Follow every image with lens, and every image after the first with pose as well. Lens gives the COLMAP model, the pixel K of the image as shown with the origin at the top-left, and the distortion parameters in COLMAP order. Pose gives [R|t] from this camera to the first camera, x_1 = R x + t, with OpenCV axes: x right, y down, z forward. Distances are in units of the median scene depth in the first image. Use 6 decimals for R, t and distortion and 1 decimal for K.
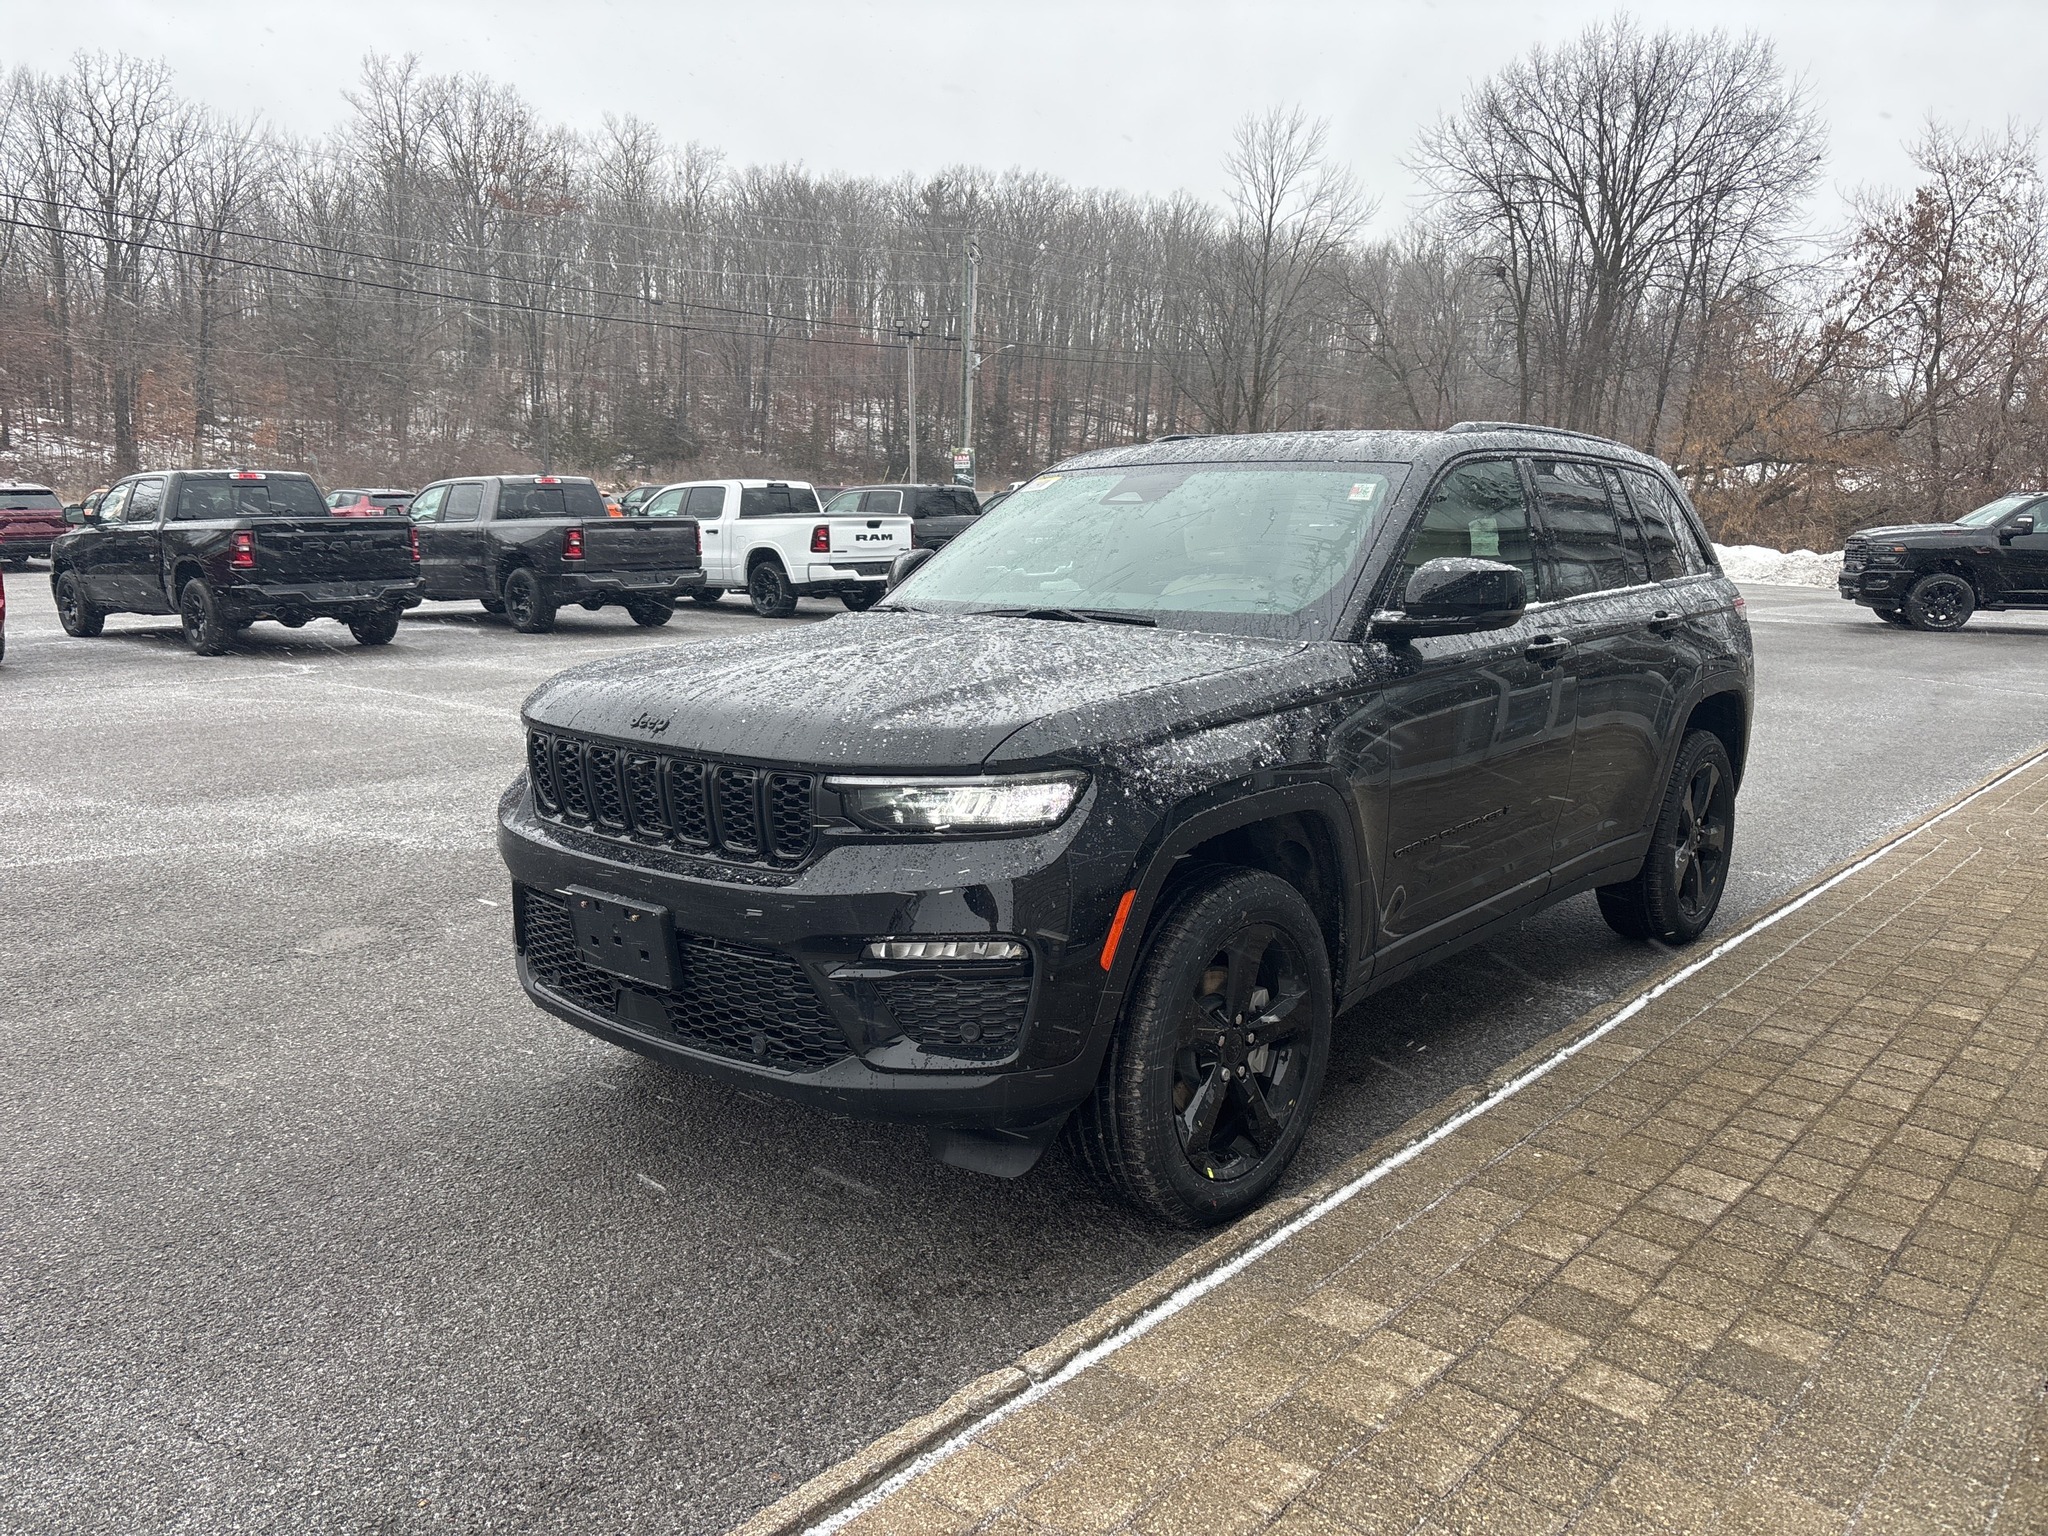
lens RADIAL K [[1550.7, 0, 1018.8], [0, 1550.7, 774.6], [0, 0, 1]] dist [0.035074, -0.038551]
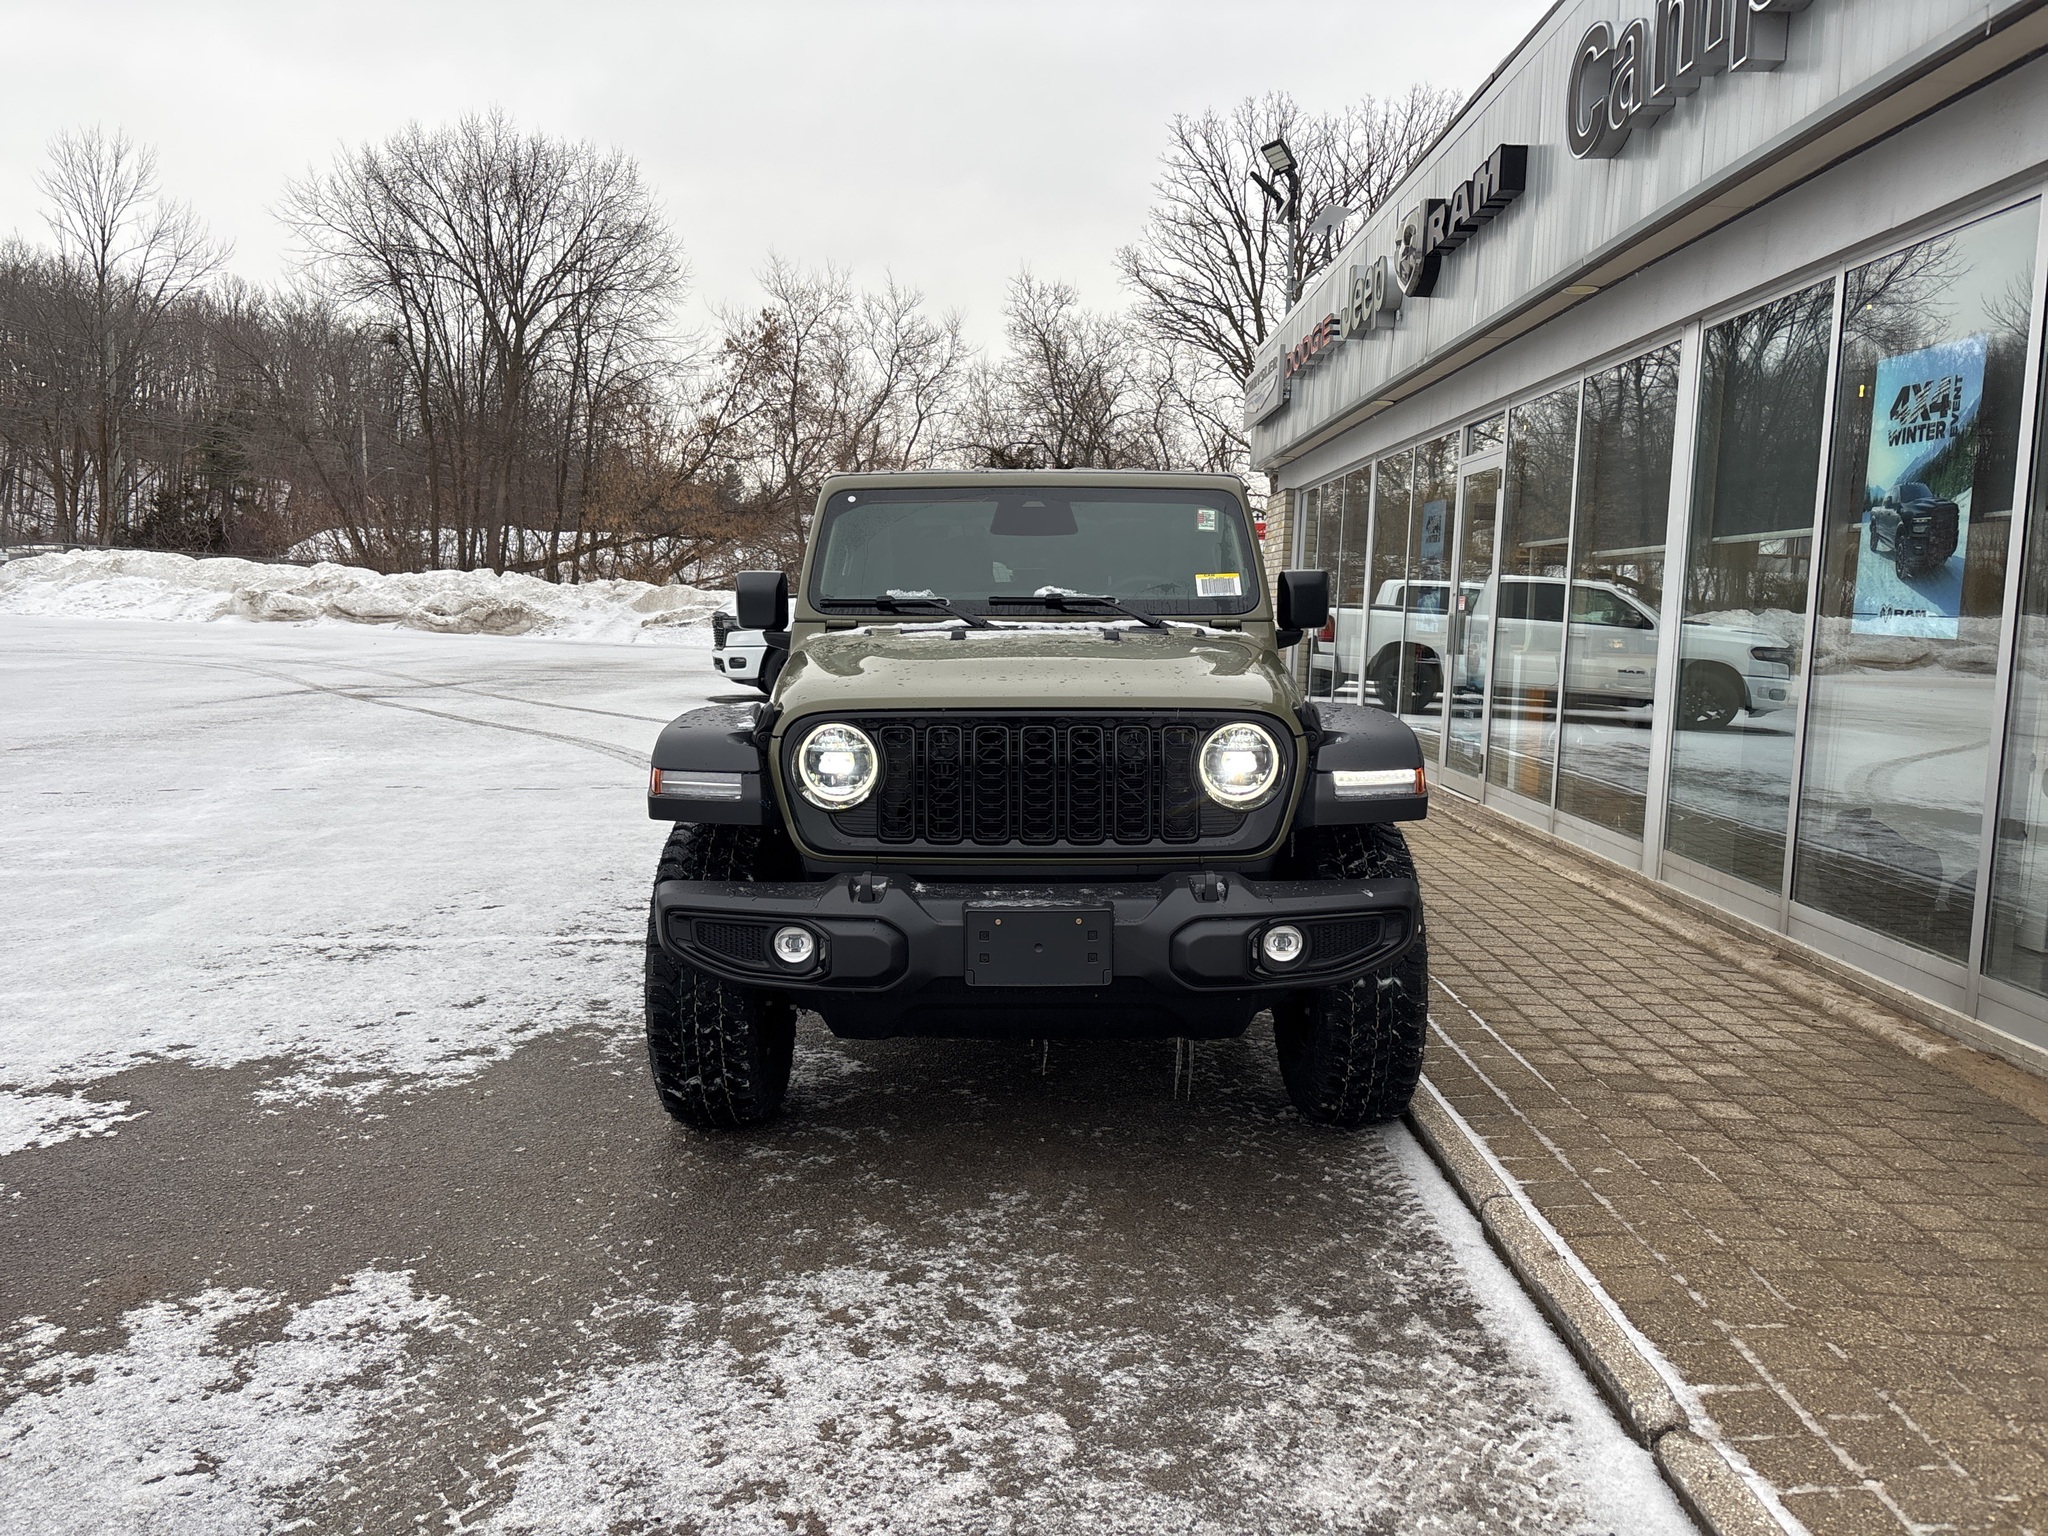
lens RADIAL K [[1543.5, 0, 1027.0], [0, 1543.5, 763.6], [0, 0, 1]] dist [0.040637, -0.040452]
pose [[0.756699, -0.074864, 0.649463, -0.049860], [0.108163, 0.994067, -0.011435, -0.000322], [-0.644754, 0.078900, 0.760307, 0.010719]]
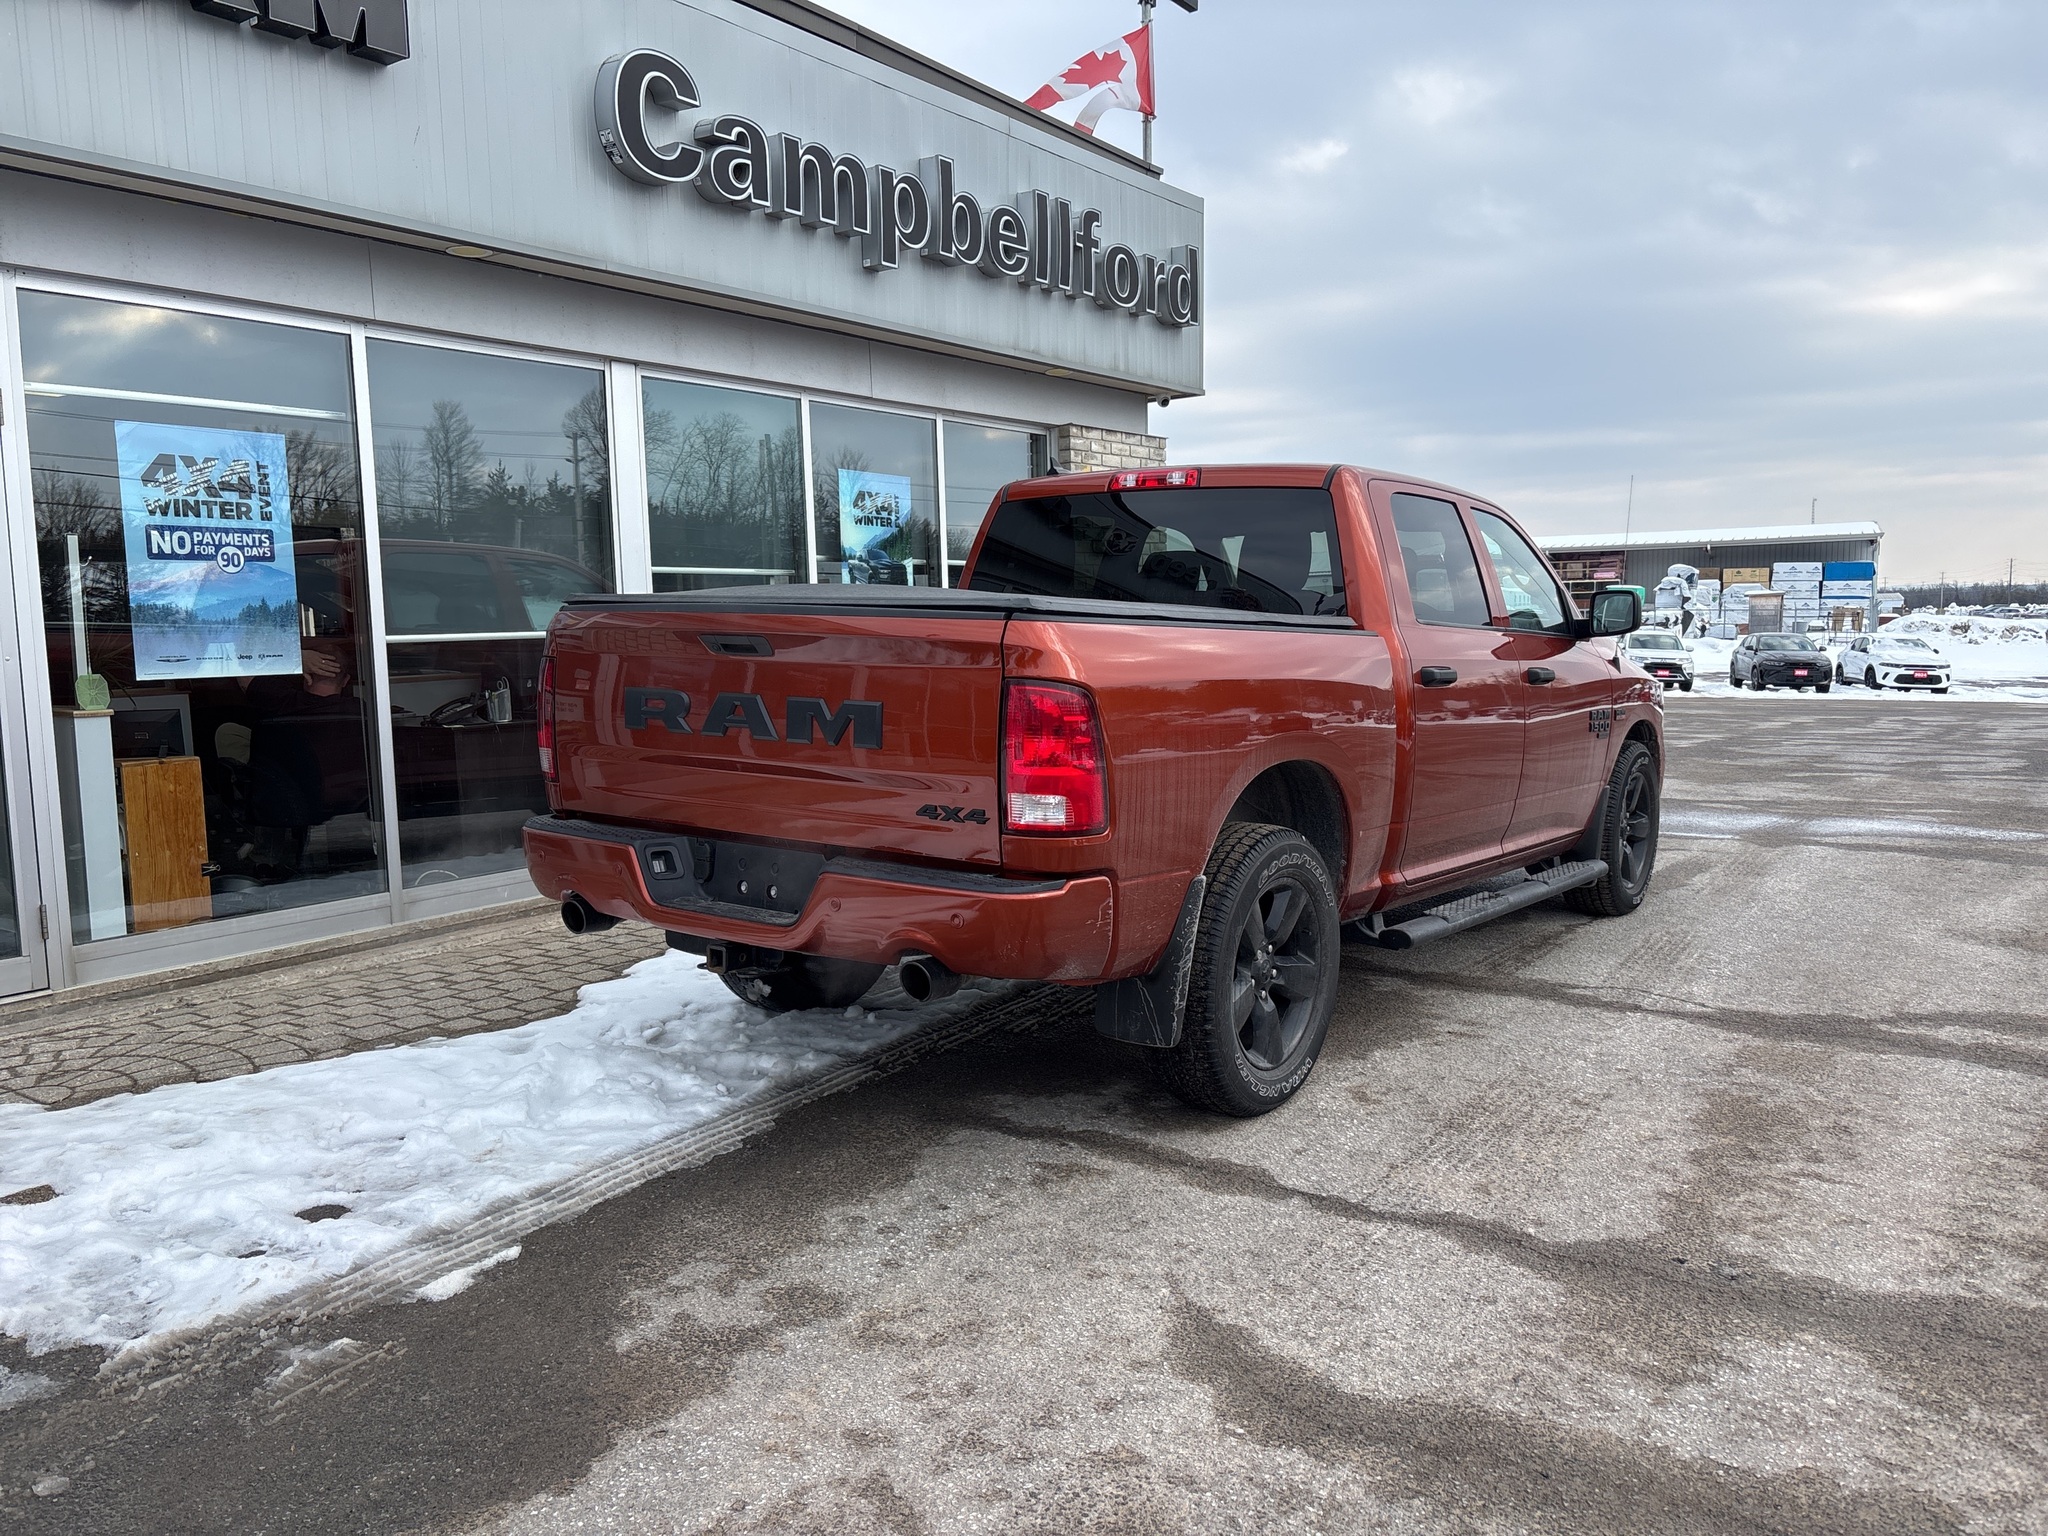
lens RADIAL K [[1550.3, 0, 1031.1], [0, 1550.3, 772.3], [0, 0, 1]] dist [0.036670, -0.039236]
pose [[-0.996121, 0.003969, -0.087907, 0.043024], [-0.019381, 0.964556, 0.263165, -0.030437], [0.085836, 0.263848, -0.960737, 0.194449]]
